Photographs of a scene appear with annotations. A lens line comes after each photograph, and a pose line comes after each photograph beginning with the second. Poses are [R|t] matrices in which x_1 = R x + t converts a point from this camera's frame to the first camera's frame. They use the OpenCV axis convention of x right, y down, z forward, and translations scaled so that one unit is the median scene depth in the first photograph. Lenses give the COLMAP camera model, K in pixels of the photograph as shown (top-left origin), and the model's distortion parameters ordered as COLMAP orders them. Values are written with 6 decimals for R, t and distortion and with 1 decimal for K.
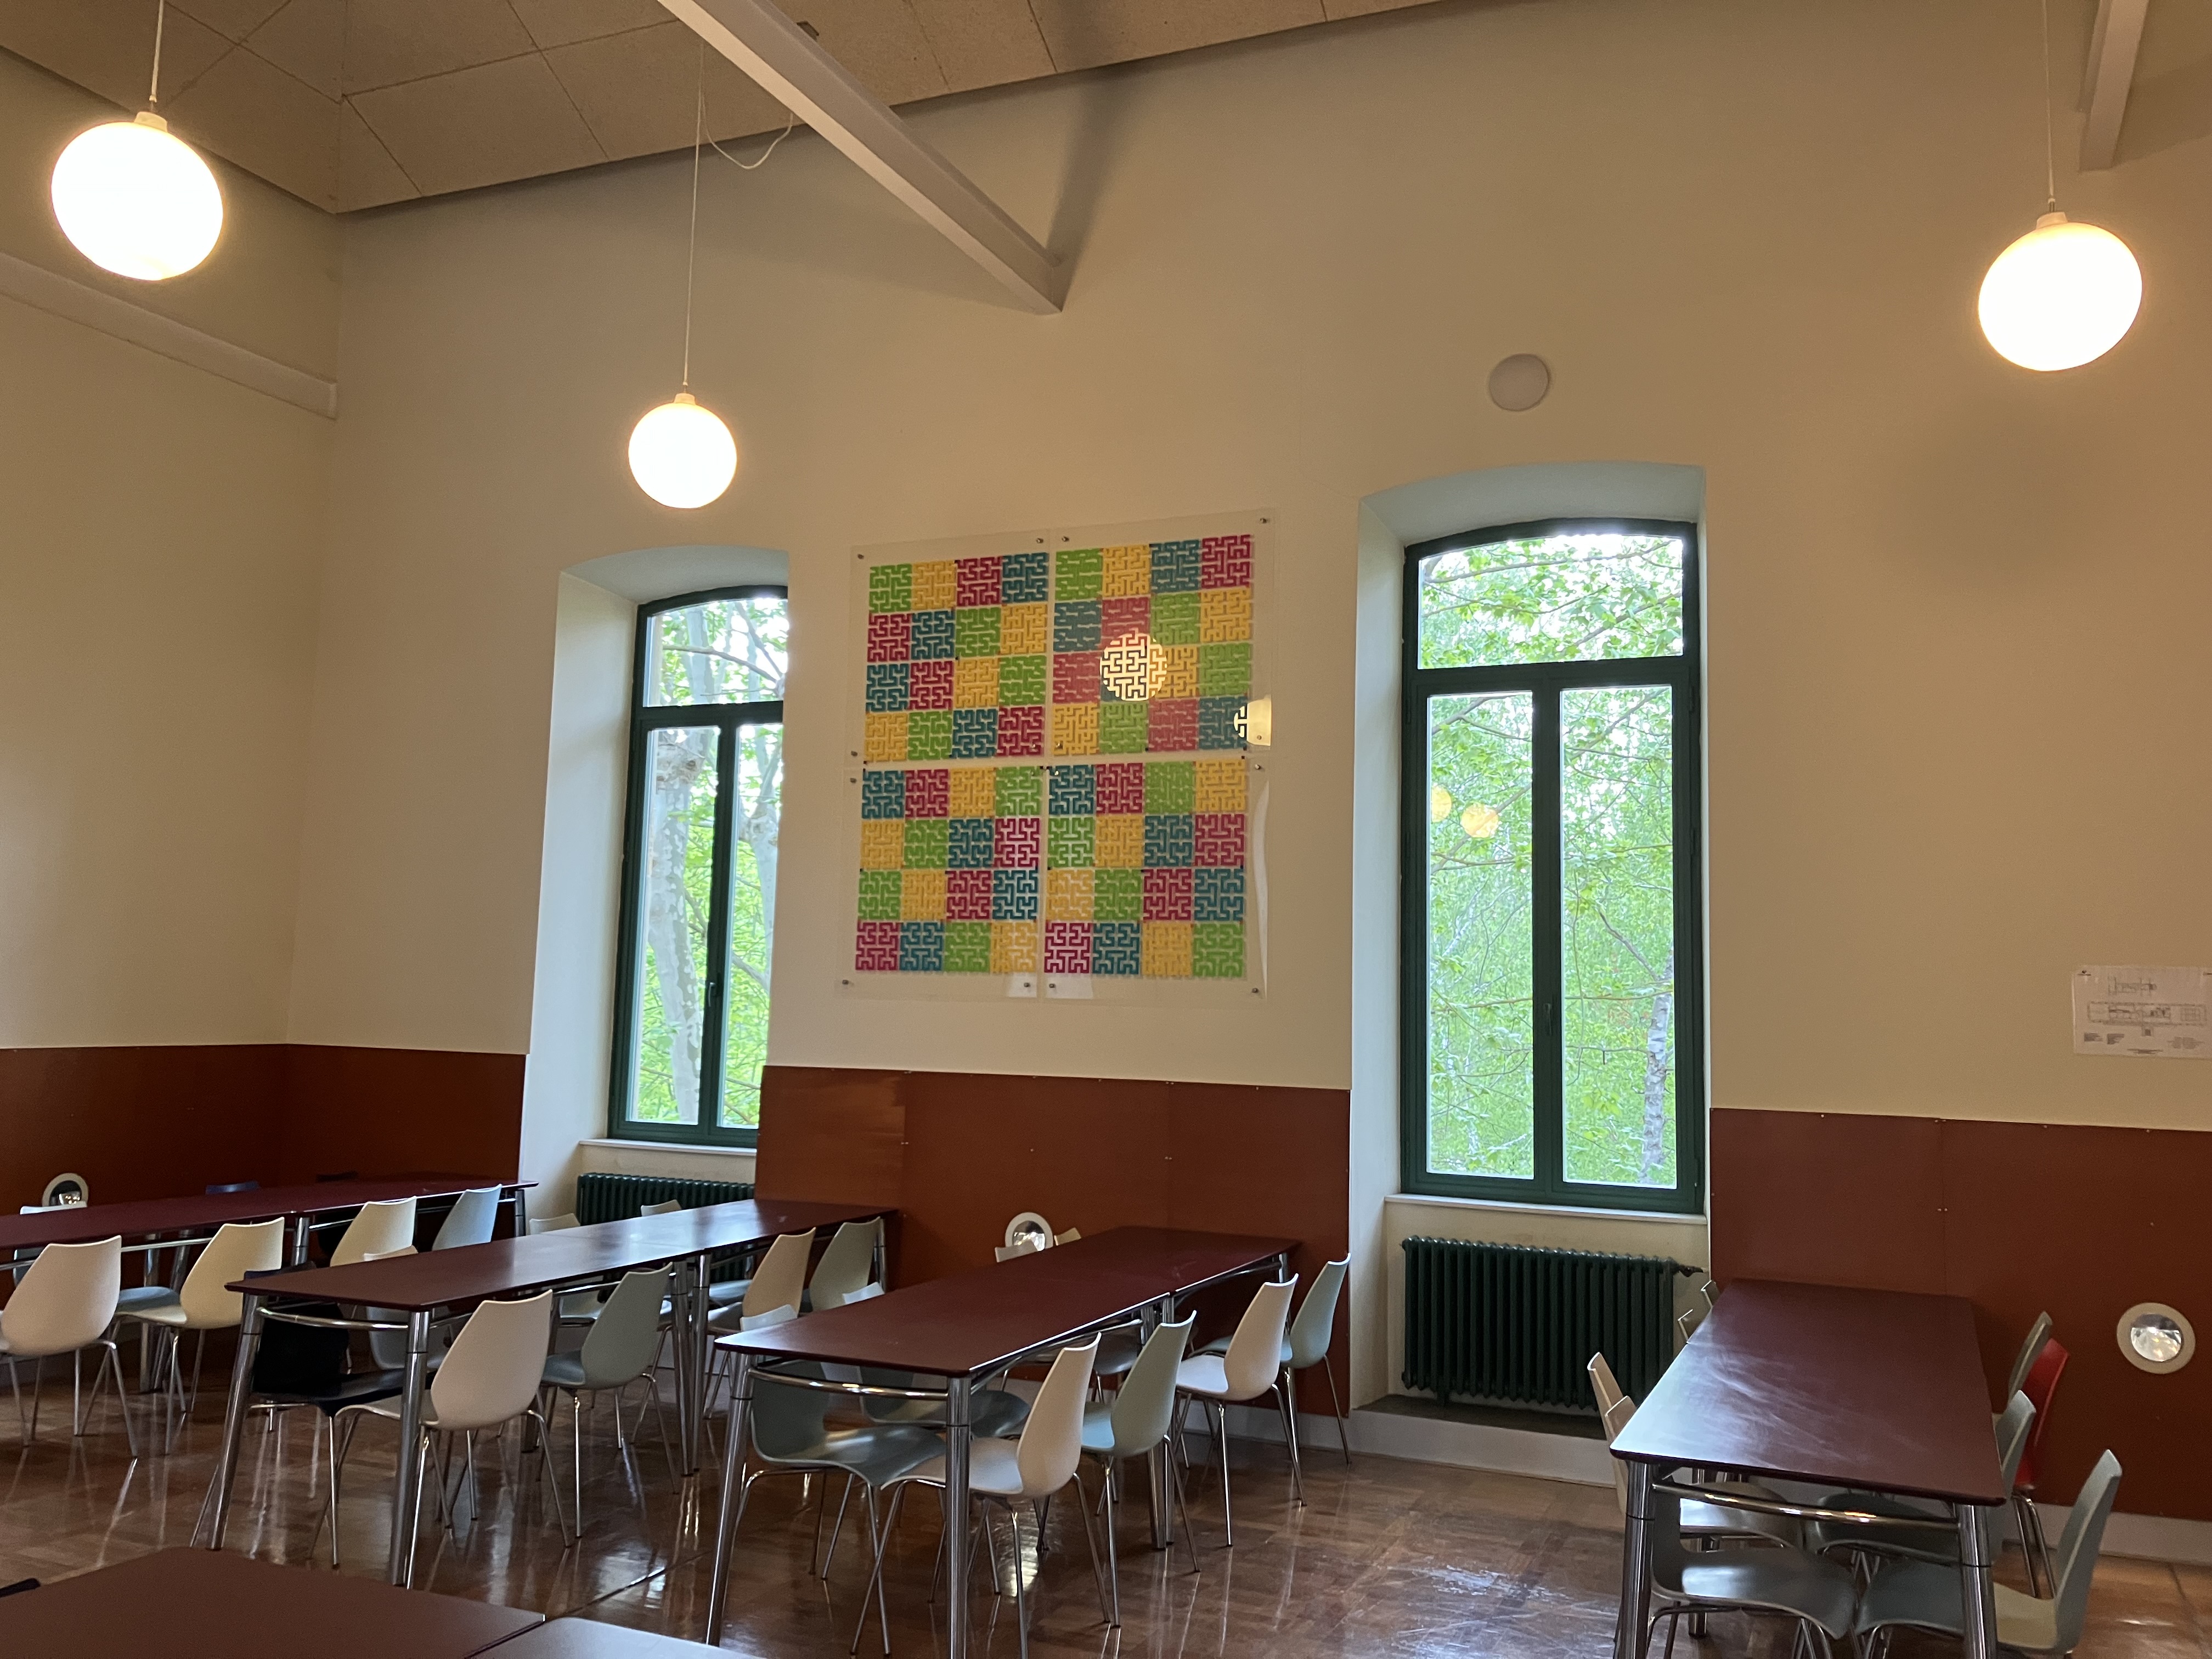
lens RADIAL K [[1792.9, 0, 1110.6], [0, 1792.9, 804.3], [0, 0, 1]] dist [0.081113, -0.087174]
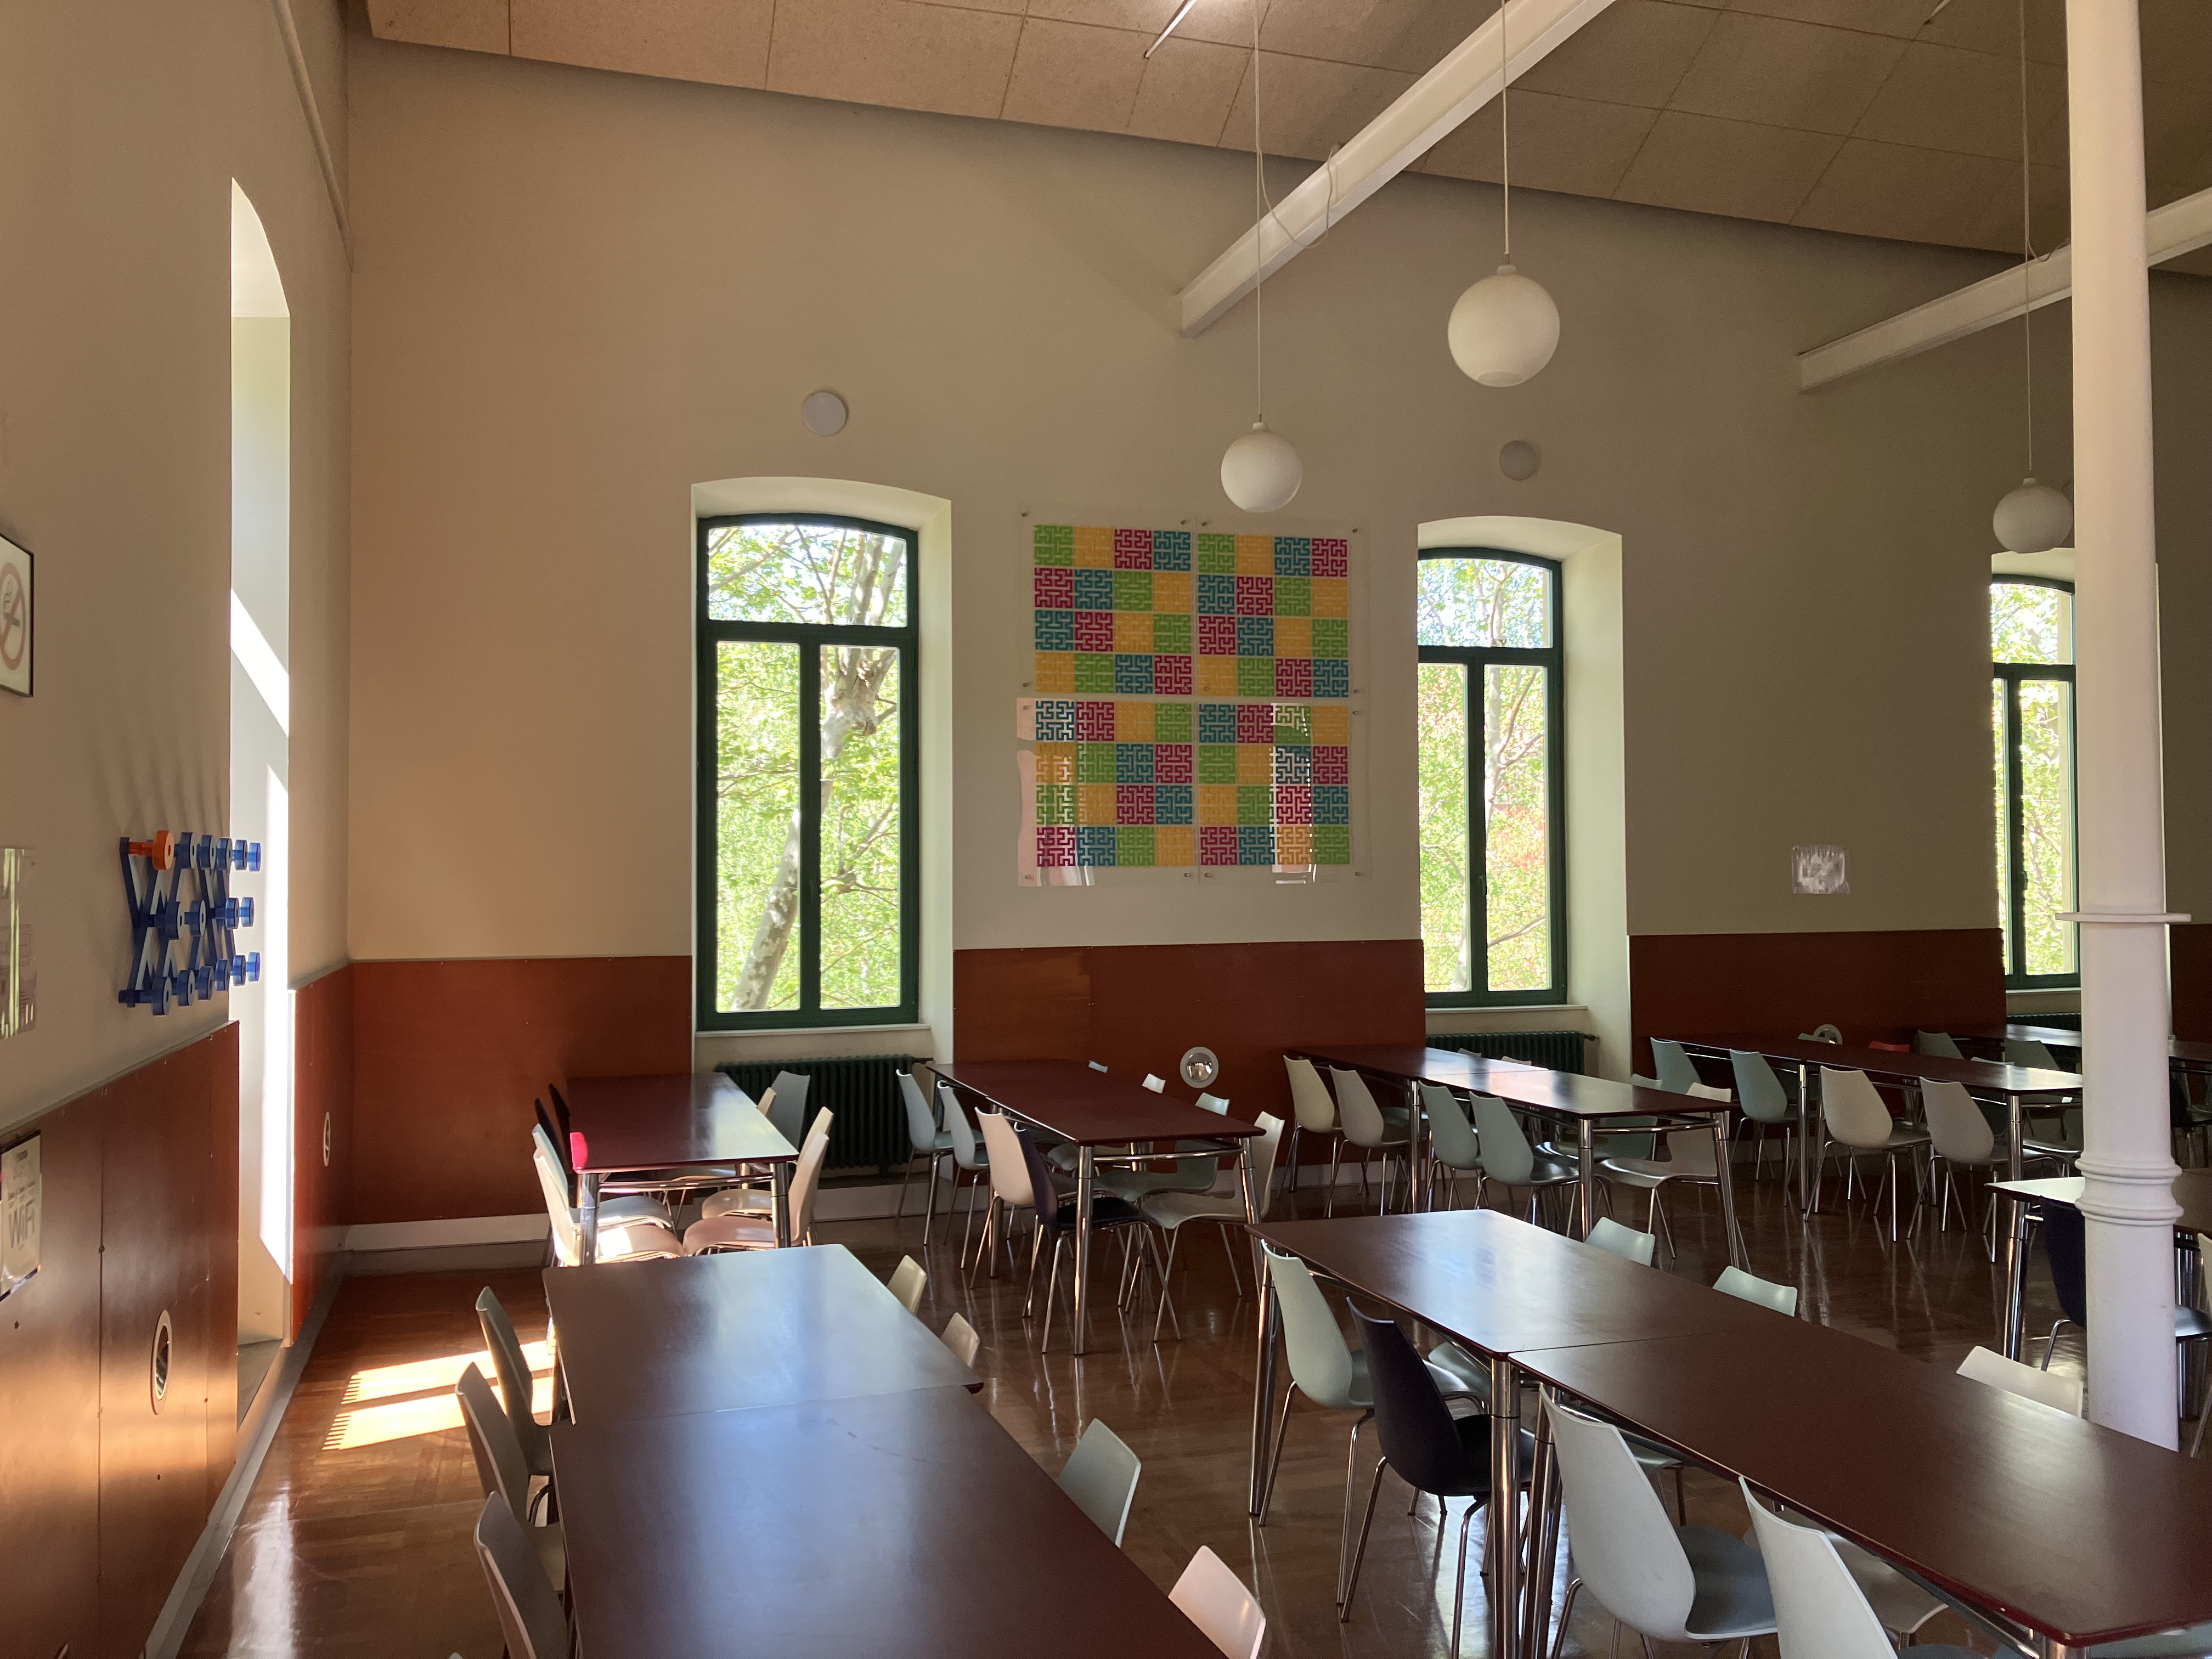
lens RADIAL K [[1623.2, 0, 1064.3], [0, 1623.2, 805.6], [0, 0, 1]] dist [0.105296, -0.007930]
pose [[0.768853, -0.009628, 0.639352, -0.858449], [-0.042721, 0.996879, 0.066387, -0.022120], [-0.637996, -0.078355, 0.766043, 0.171676]]
